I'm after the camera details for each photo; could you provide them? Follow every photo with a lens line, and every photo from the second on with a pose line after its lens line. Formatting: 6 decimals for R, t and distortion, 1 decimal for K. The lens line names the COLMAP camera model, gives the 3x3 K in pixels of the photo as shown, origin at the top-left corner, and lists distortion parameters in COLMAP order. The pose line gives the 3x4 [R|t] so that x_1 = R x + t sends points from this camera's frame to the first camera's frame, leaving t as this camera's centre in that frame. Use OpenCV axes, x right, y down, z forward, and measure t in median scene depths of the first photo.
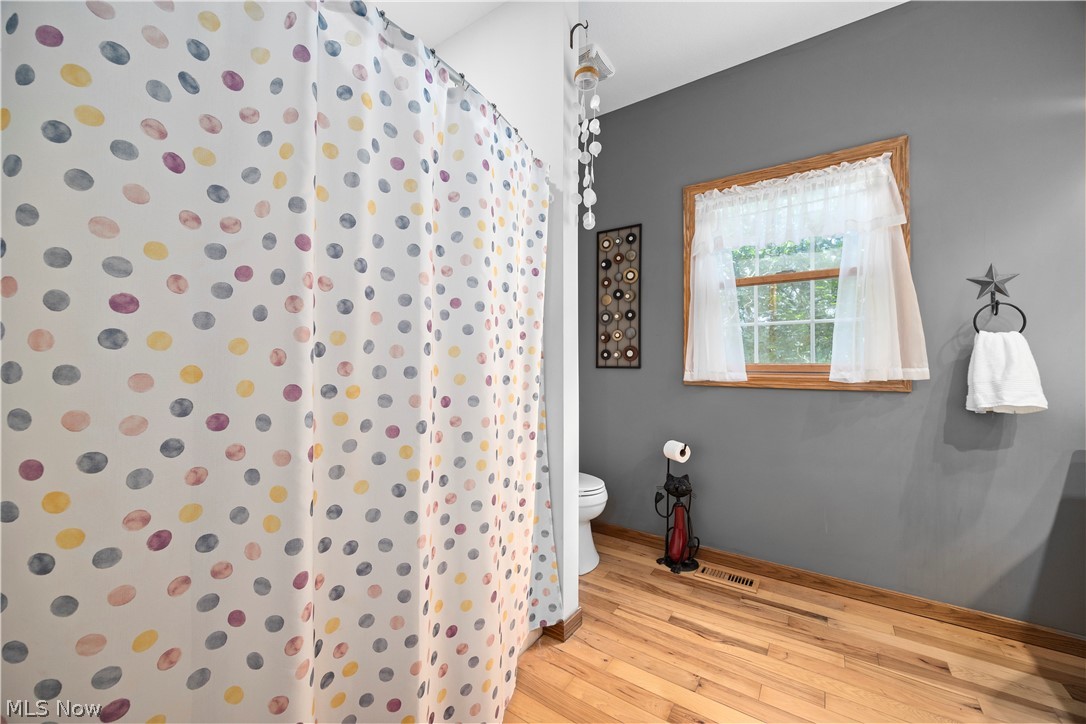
lens RADIAL K [[424.0, 0, 544.0], [0, 424.0, 364.4], [0, 0, 1]] dist [-0.002985, 0.000514]
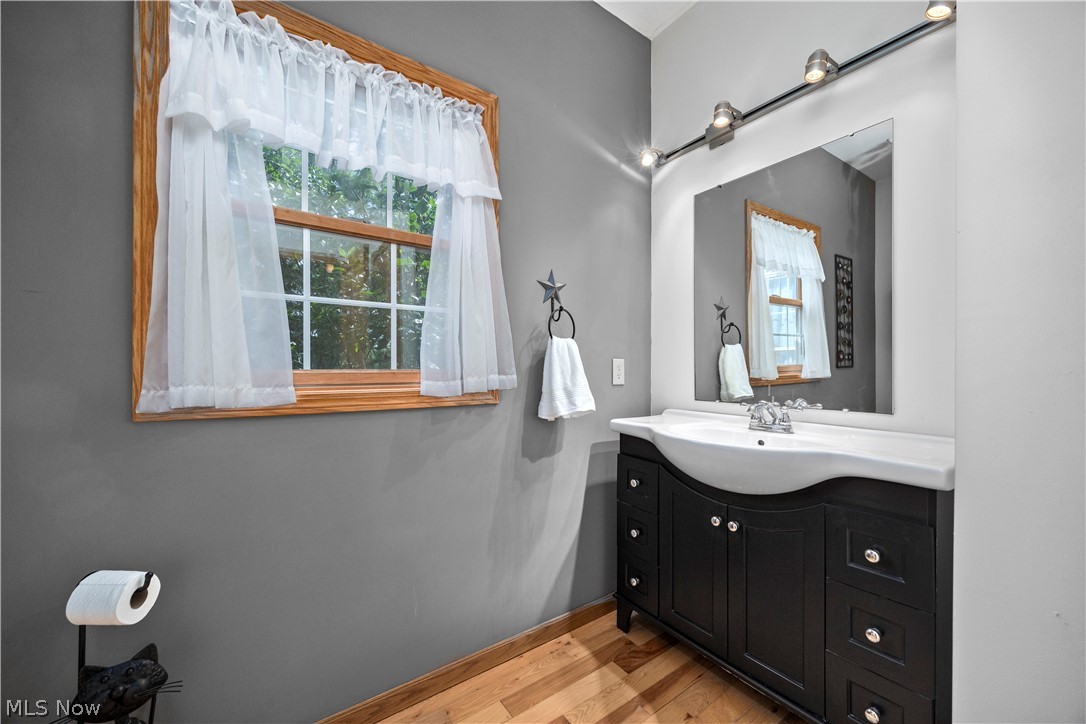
lens RADIAL K [[424.0, 0, 547.0], [0, 424.0, 366.2], [0, 0, 1]] dist [-0.002985, 0.000514]
pose [[0.336013, 0.000602, 0.941857, 0.106960], [-0.002200, 0.999998, 0.000146, -0.008945], [-0.941855, -0.002121, 0.336013, 0.647846]]
